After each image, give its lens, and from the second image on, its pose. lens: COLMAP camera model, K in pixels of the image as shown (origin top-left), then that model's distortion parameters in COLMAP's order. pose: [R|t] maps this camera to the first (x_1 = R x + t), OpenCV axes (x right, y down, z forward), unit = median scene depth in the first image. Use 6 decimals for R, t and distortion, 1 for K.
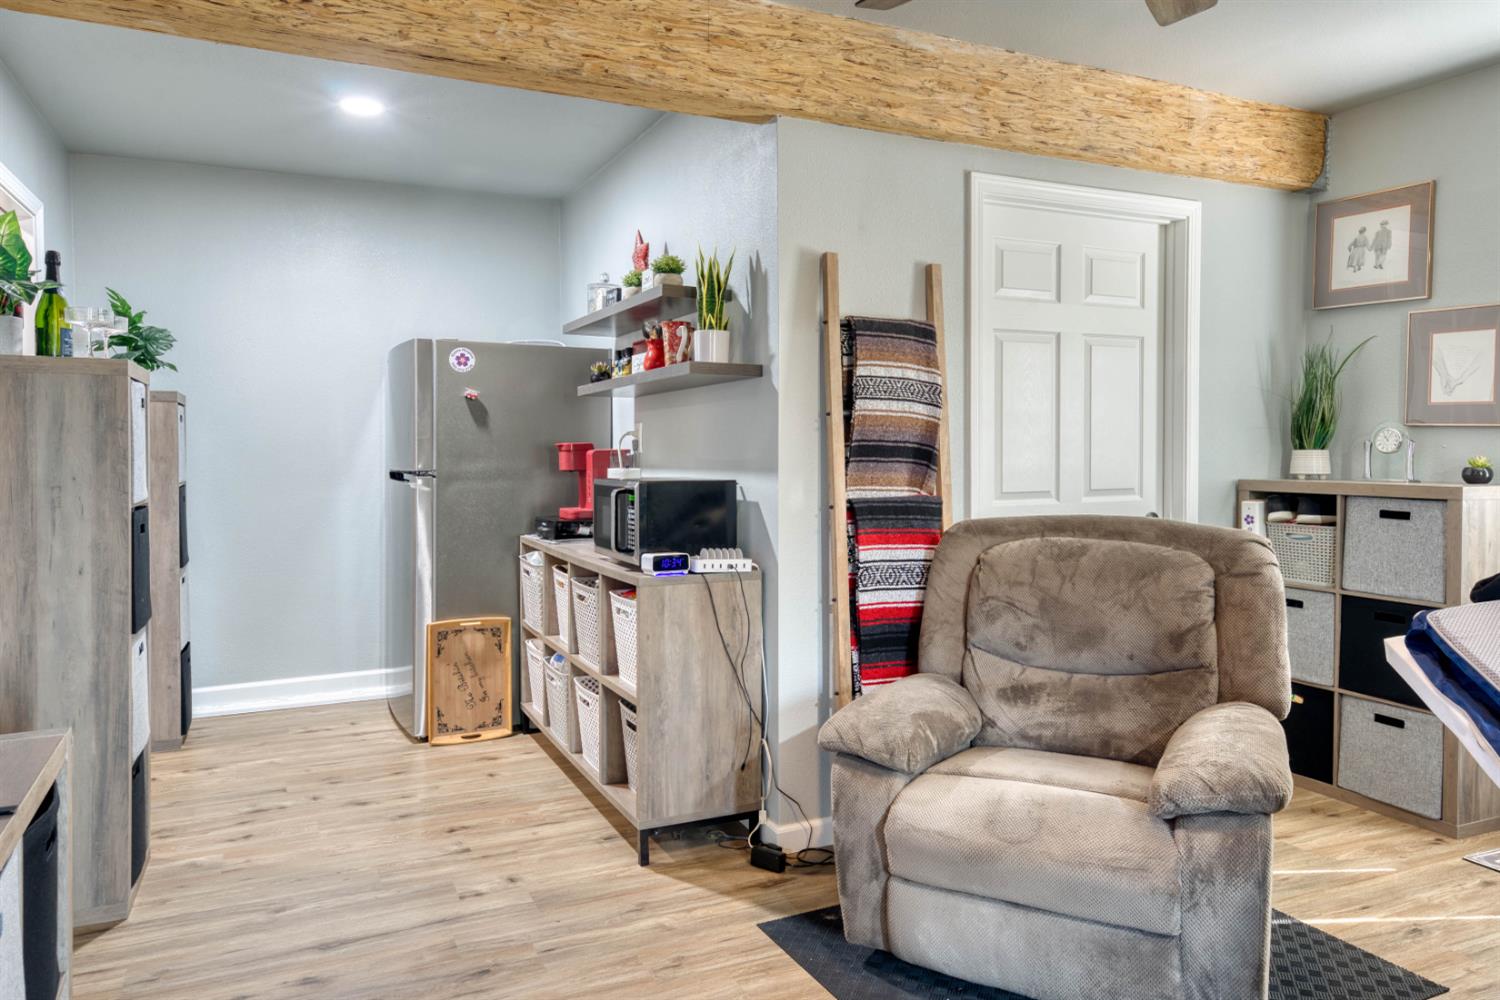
lens RADIAL K [[989.7, 0, 719.4], [0, 989.7, 464.2], [0, 0, 1]] dist [0.024442, 0.001902]
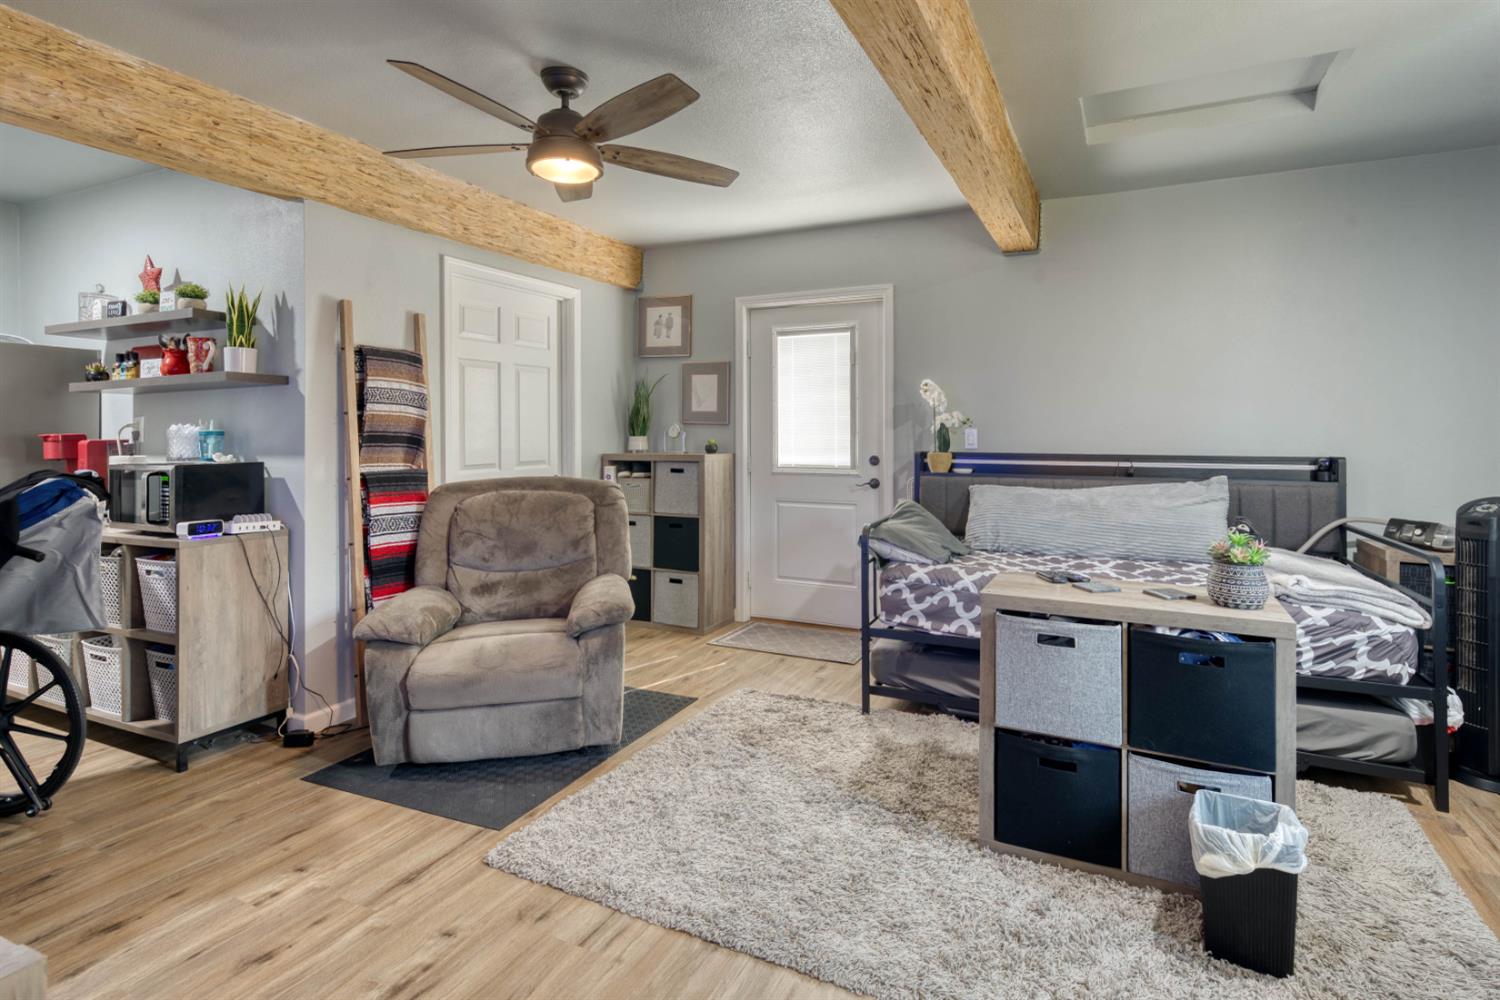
lens RADIAL K [[767.7, 0, 753.1], [0, 767.7, 433.8], [0, 0, 1]] dist [0.000784, 0.000212]
pose [[0.774023, -0.004801, 0.633140, -0.131244], [0.016381, 0.999788, -0.012446, 0.001939], [-0.632946, 0.020005, 0.773937, -0.214040]]
